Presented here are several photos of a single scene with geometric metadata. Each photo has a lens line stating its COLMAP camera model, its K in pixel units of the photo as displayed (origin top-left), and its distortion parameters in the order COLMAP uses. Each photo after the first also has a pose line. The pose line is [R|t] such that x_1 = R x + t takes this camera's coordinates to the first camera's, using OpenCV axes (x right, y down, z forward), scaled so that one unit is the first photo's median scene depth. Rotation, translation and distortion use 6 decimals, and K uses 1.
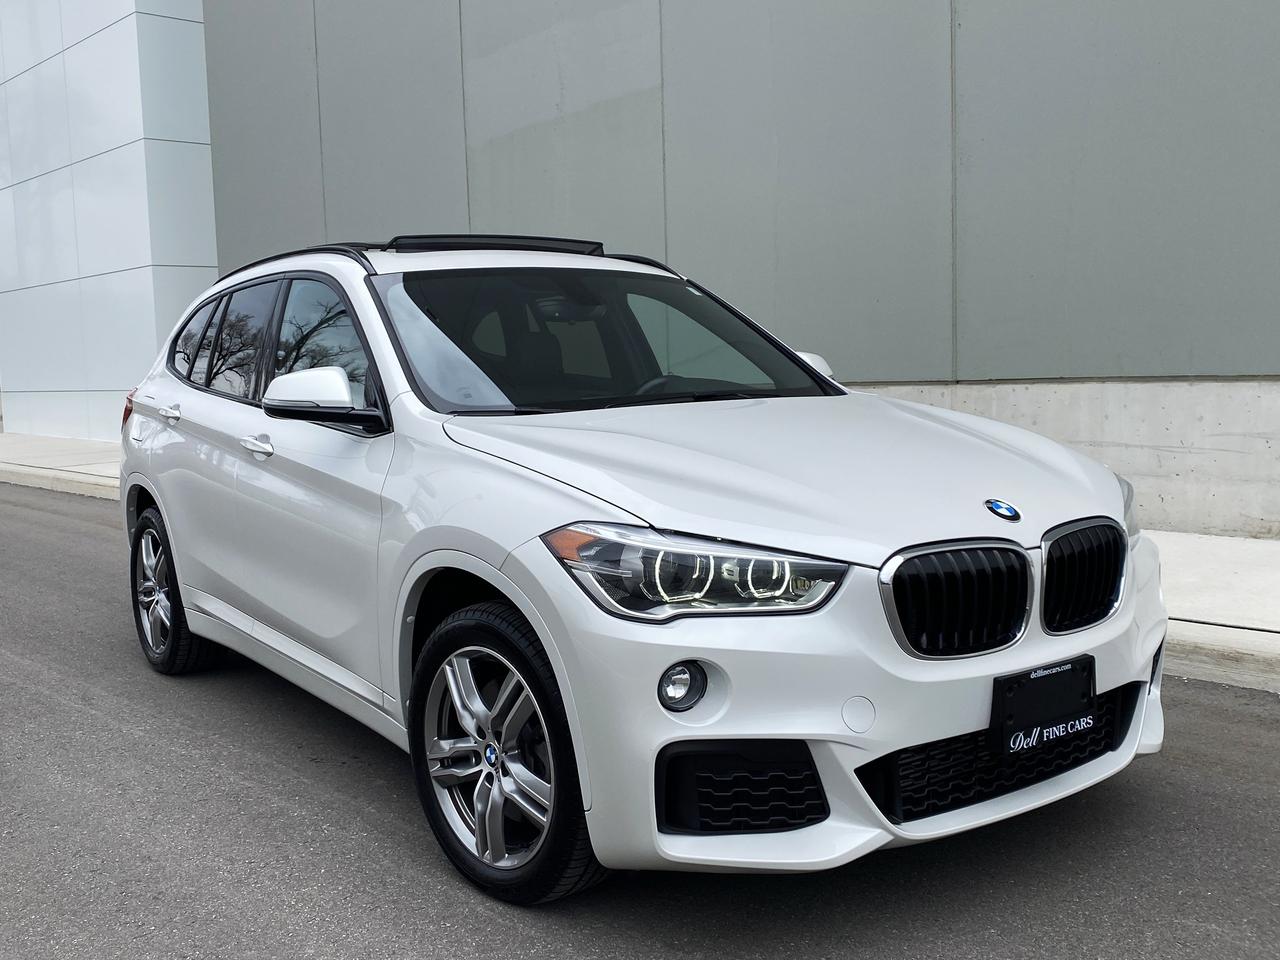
lens RADIAL K [[1275.4, 0, 634.0], [0, 1275.4, 476.5], [0, 0, 1]] dist [0.021063, 0.000000]
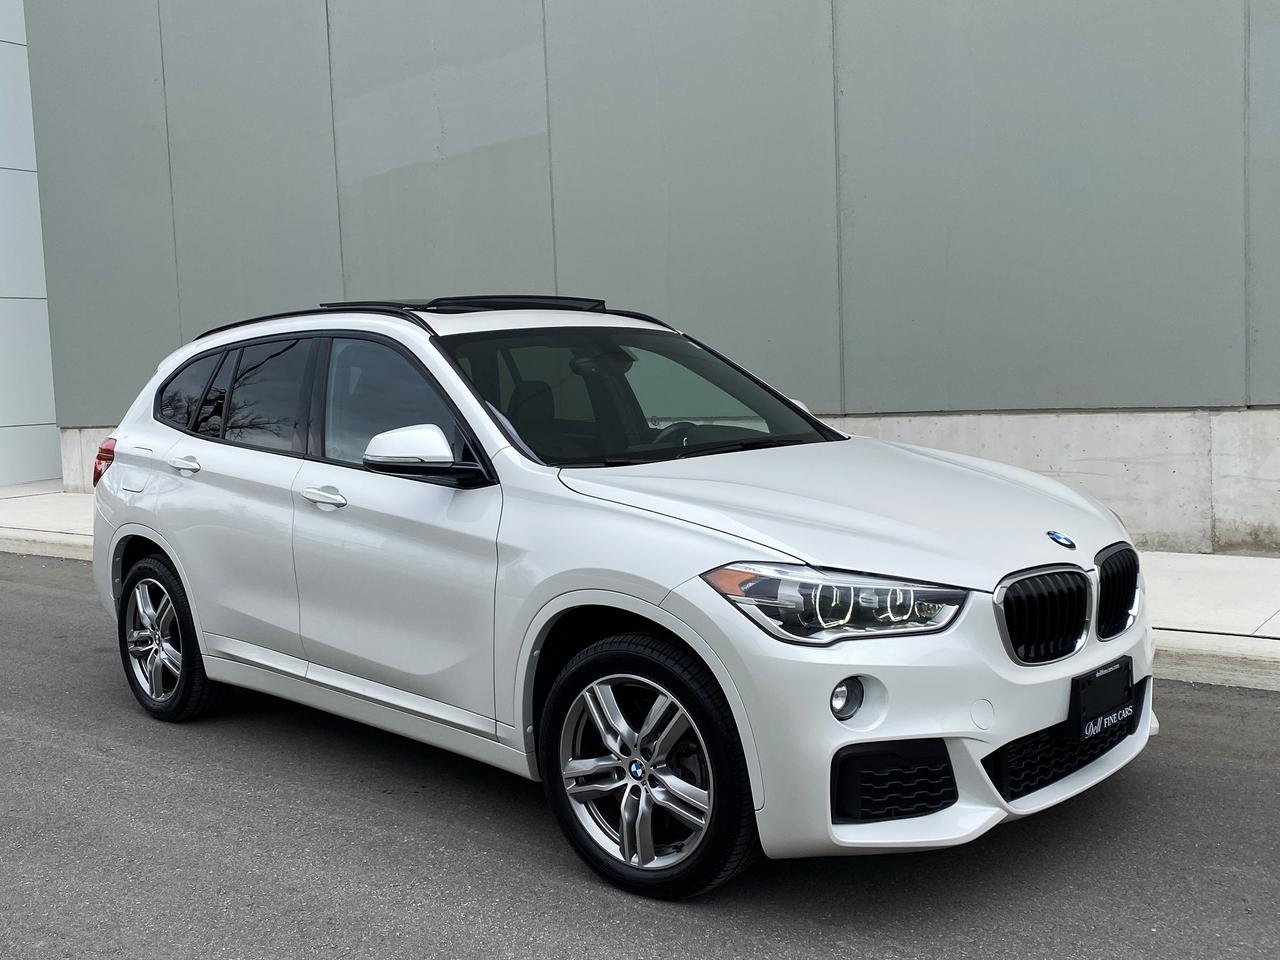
lens RADIAL K [[1275.4, 0, 647.7], [0, 1275.4, 478.7], [0, 0, 1]] dist [0.021063, 0.000000]
pose [[0.983100, -0.023272, 0.181587, -0.272201], [0.026104, 0.999572, -0.013219, -0.022288], [-0.181201, 0.017735, 0.983286, -0.107202]]
